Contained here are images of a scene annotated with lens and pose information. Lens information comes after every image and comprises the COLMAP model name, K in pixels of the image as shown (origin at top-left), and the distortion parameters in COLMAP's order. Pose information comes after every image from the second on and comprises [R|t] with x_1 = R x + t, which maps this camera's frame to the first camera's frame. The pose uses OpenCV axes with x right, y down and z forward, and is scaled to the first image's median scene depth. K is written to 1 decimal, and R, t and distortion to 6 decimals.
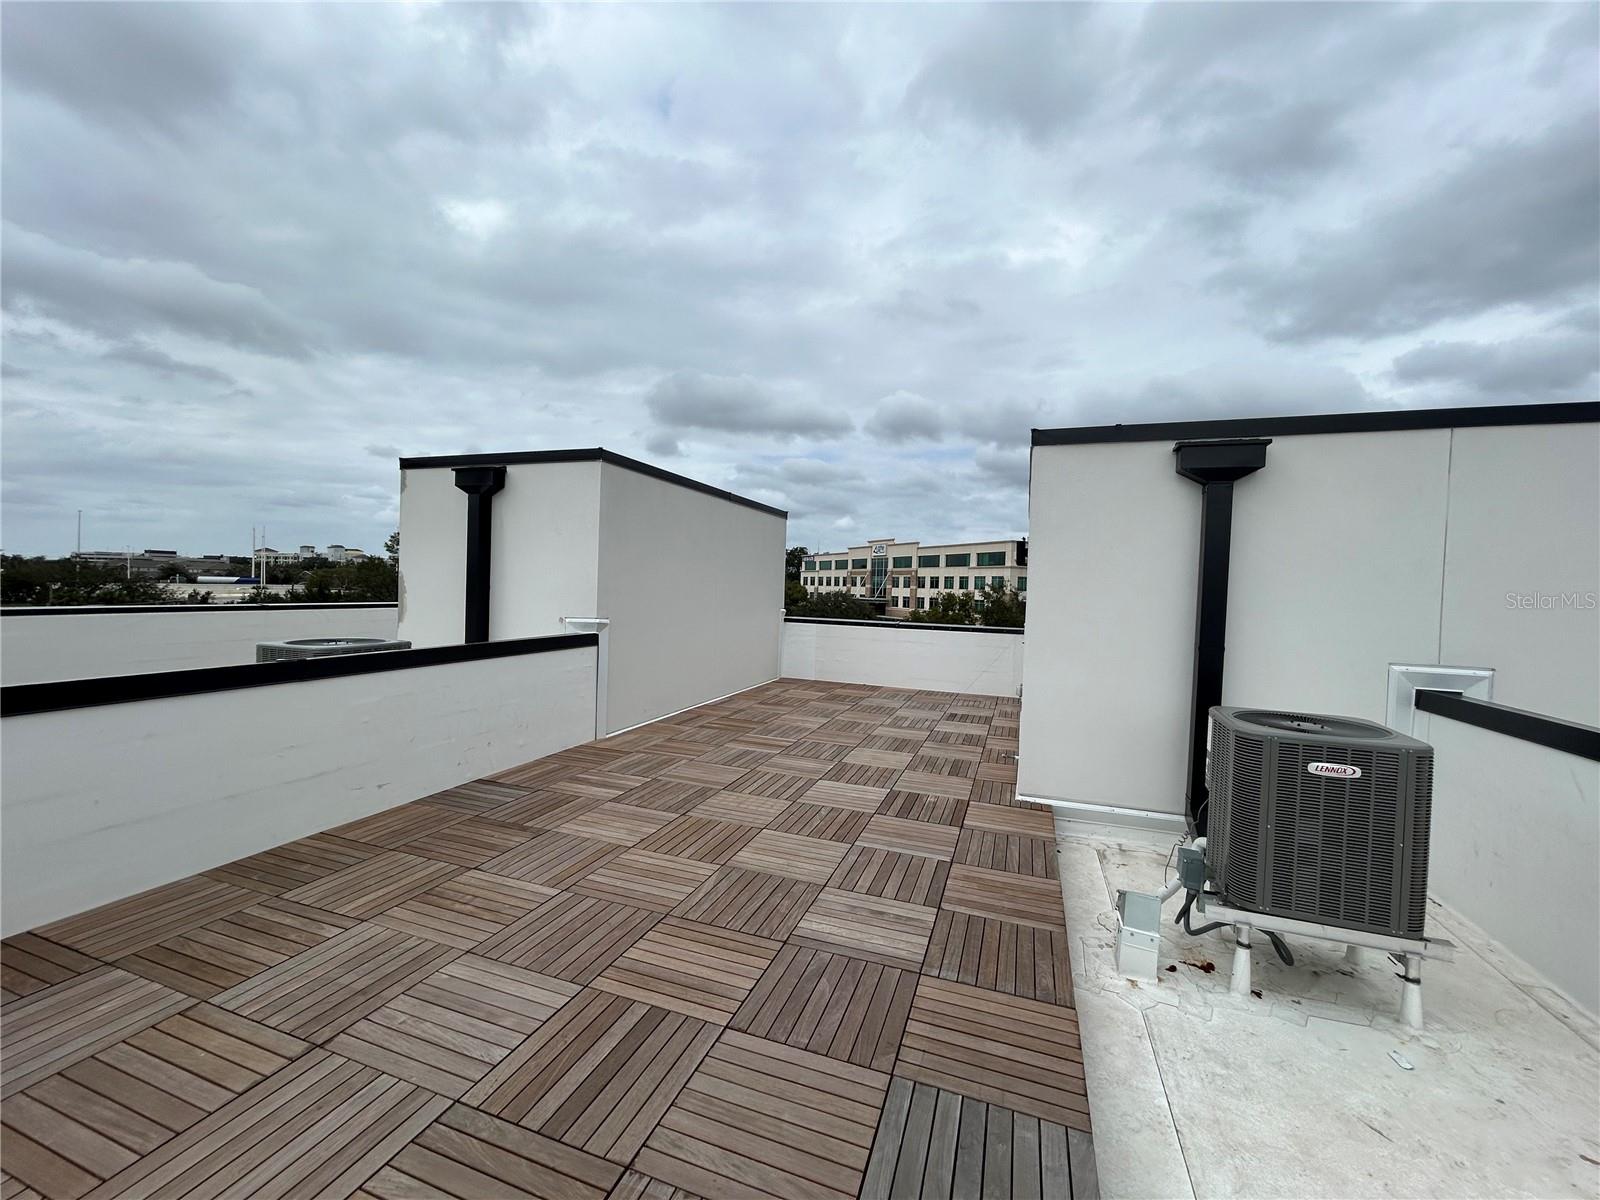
lens RADIAL K [[644.8, 0, 800.0], [0, 644.8, 600.0], [0, 0, 1]] dist [0.001030, 0.000841]
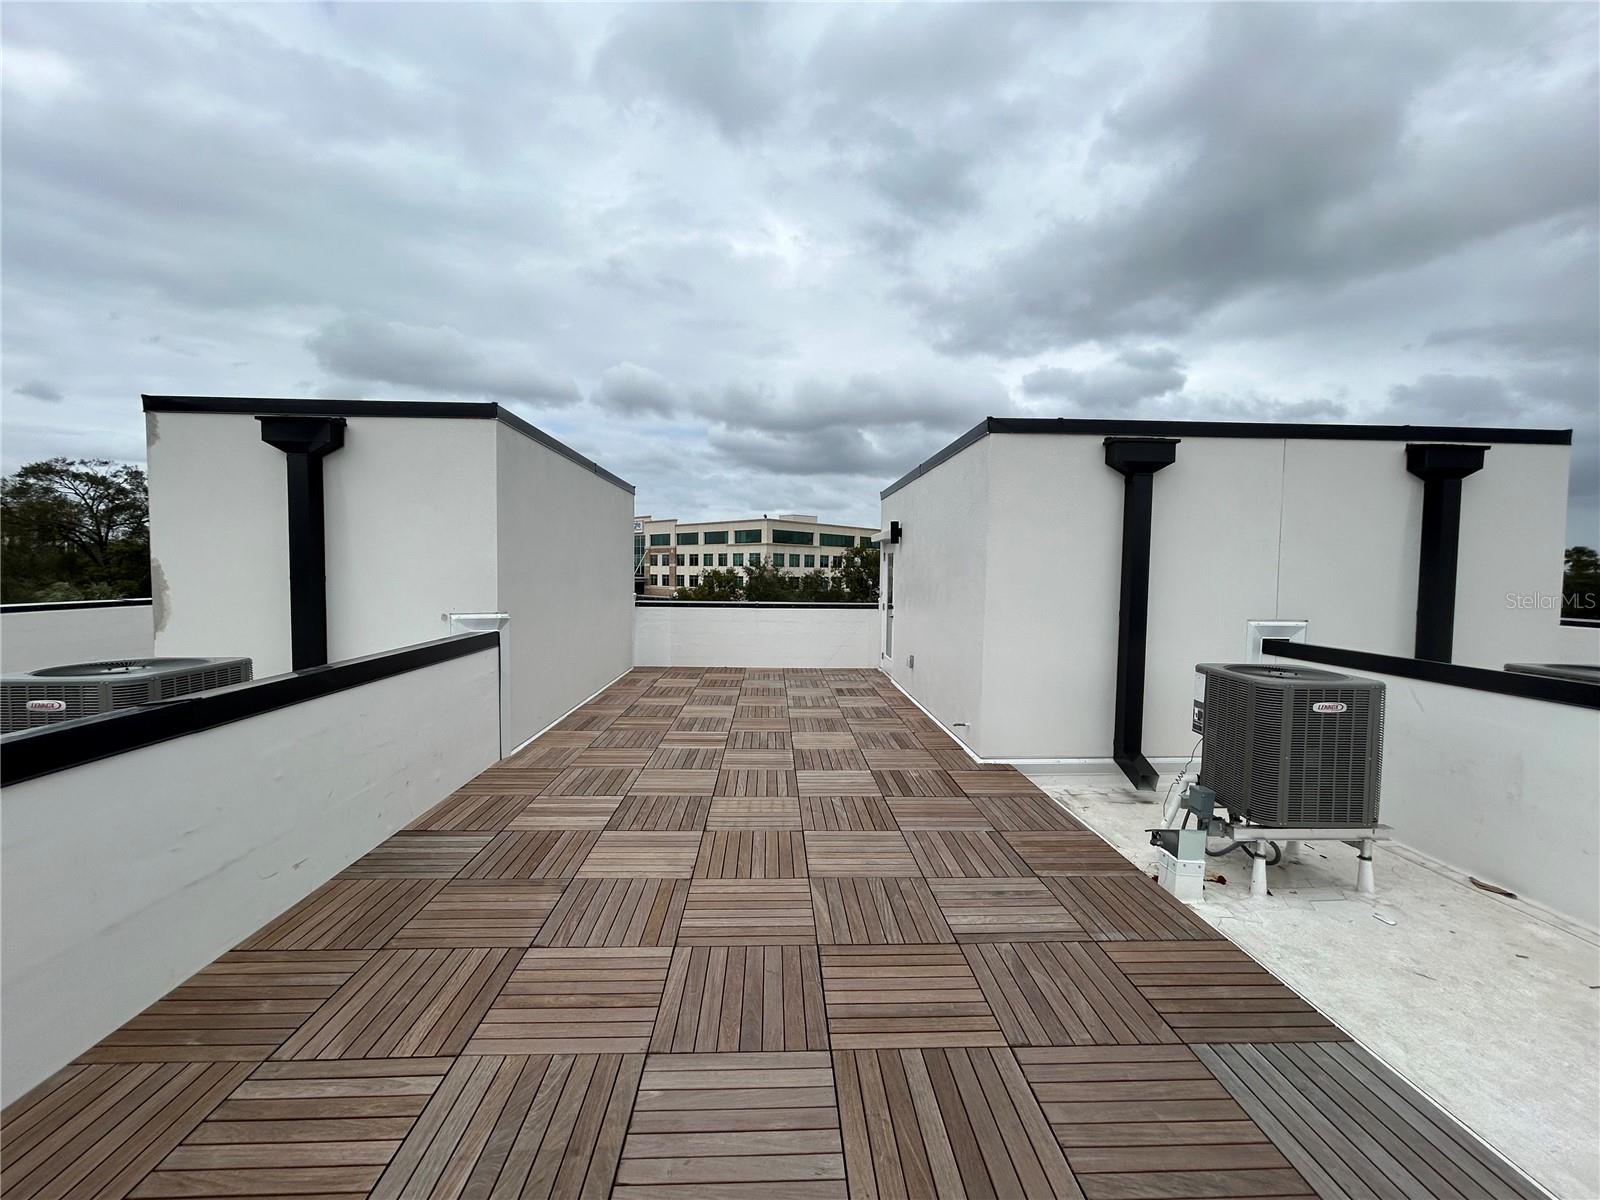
lens RADIAL K [[644.8, 0, 800.0], [0, 644.8, 600.0], [0, 0, 1]] dist [0.001030, 0.000841]
pose [[0.926471, -0.039086, 0.374332, -0.336700], [0.025964, 0.998861, 0.040036, -0.013880], [-0.375471, -0.027373, 0.926430, 0.124279]]
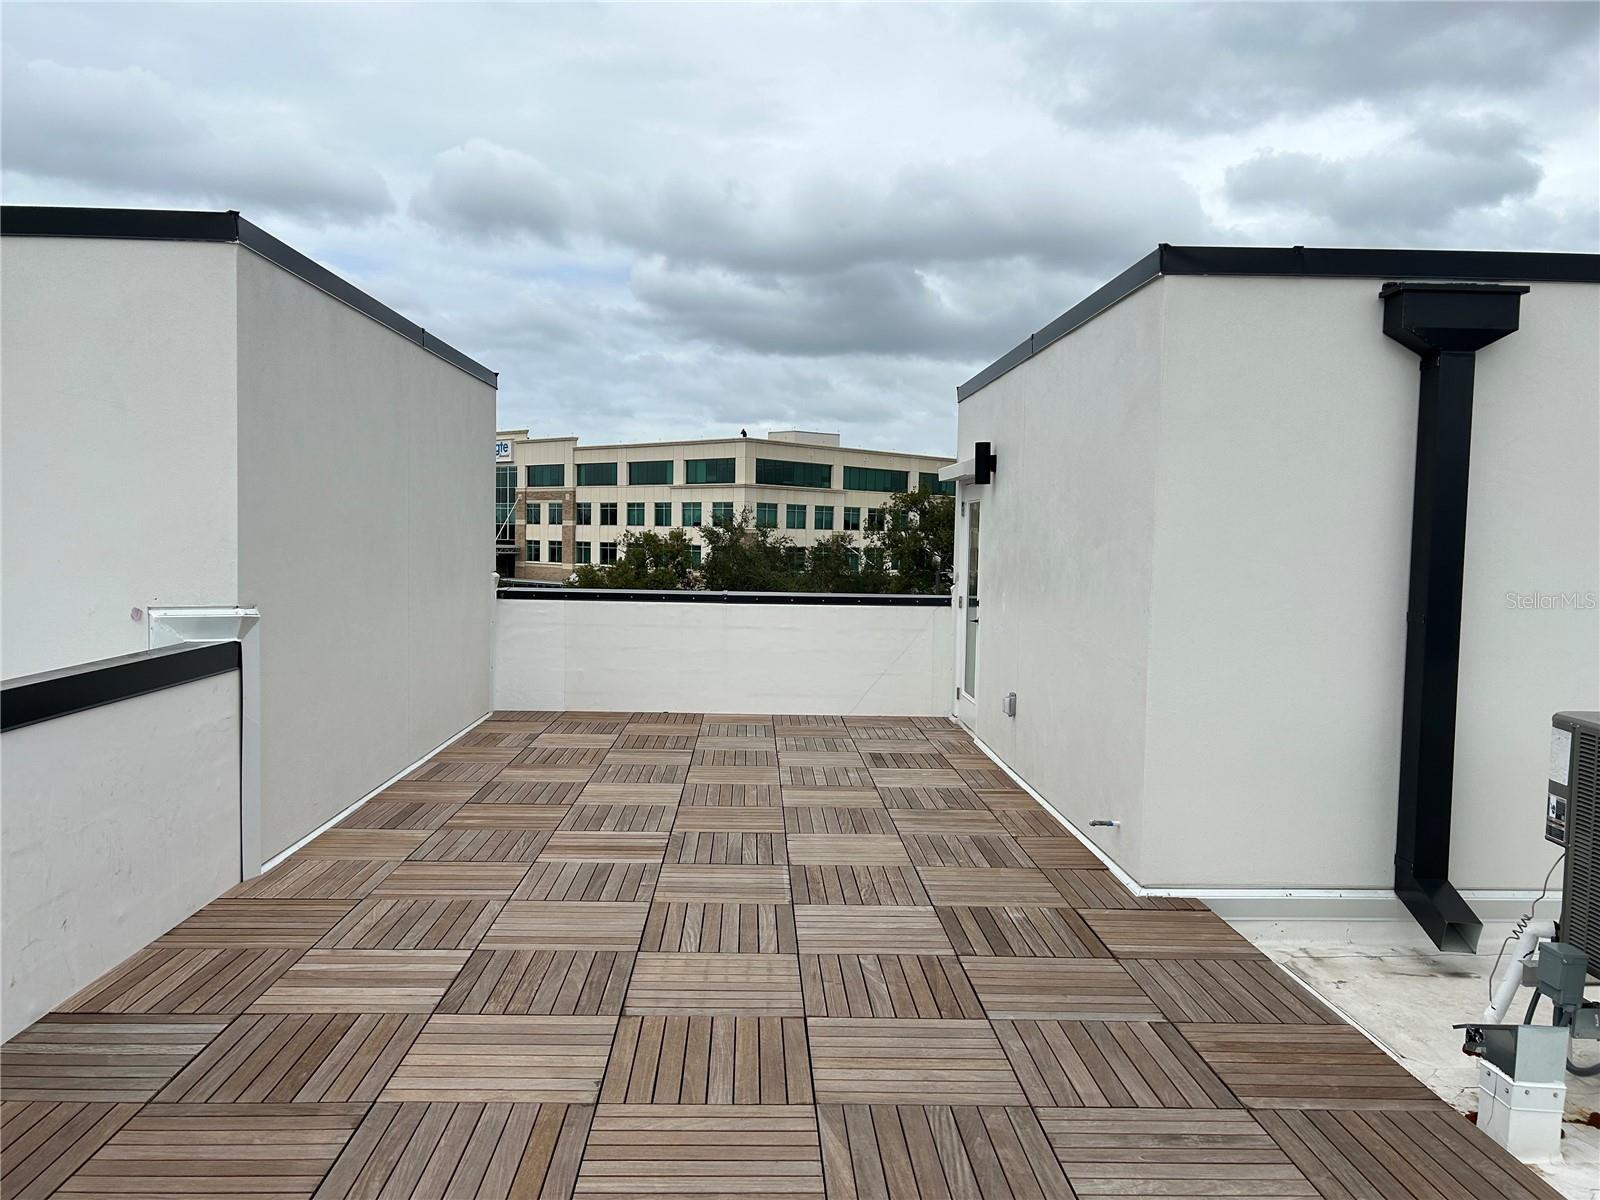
lens RADIAL K [[1205.7, 0, 796.9], [0, 1205.7, 587.6], [0, 0, 1]] dist [0.075577, -0.079821]
pose [[0.929716, -0.032543, 0.366835, -0.337353], [0.020104, 0.999088, 0.037681, -0.011282], [-0.367727, -0.027657, 0.929522, 0.115126]]
